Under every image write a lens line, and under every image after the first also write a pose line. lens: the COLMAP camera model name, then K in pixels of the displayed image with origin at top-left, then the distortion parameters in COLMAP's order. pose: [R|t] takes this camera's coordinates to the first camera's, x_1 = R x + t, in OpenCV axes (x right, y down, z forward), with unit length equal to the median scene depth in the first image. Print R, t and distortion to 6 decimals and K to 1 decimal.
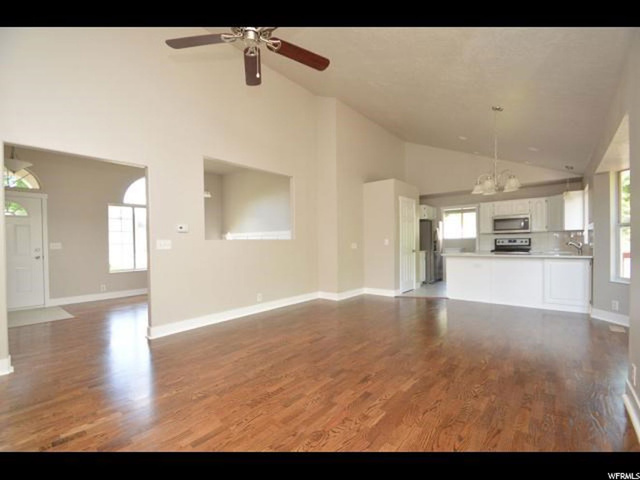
lens RADIAL K [[285.6, 0, 320.1], [0, 285.6, 247.0], [0, 0, 1]] dist [0.002330, 0.000080]
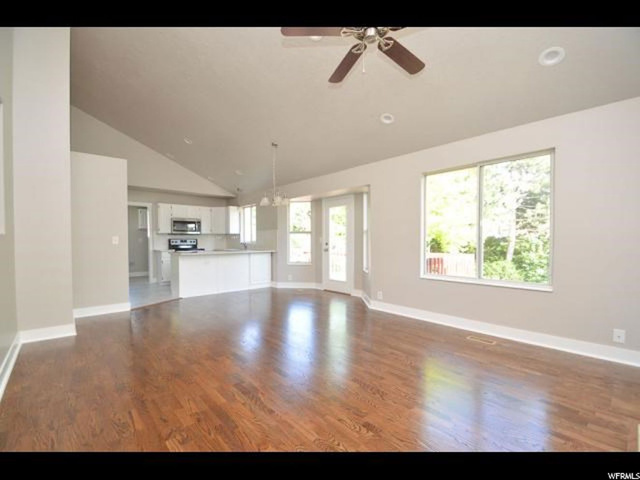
lens RADIAL K [[285.6, 0, 320.1], [0, 285.6, 247.0], [0, 0, 1]] dist [0.002330, 0.000080]
pose [[0.131830, -0.011716, 0.991203, -0.464384], [0.012954, 0.999865, 0.010095, -0.001529], [-0.991188, 0.011509, 0.131964, 0.383744]]
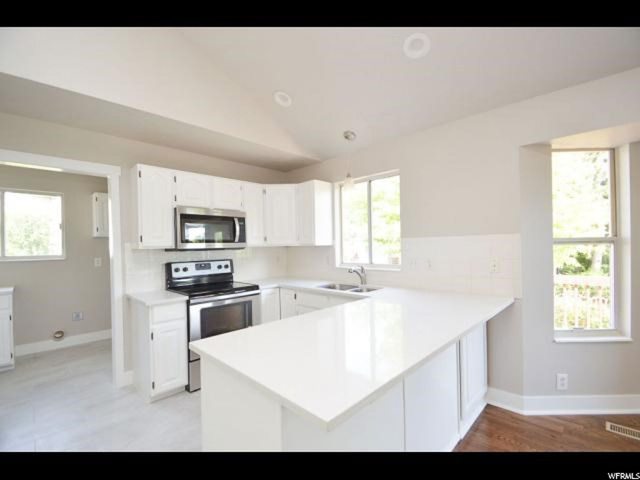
lens RADIAL K [[285.6, 0, 320.1], [0, 285.6, 247.0], [0, 0, 1]] dist [0.002330, 0.000080]
pose [[0.066498, 0.003665, 0.997780, 0.281111], [0.029278, 0.999555, -0.005622, -0.052633], [-0.997357, 0.029587, 0.066361, 0.955895]]
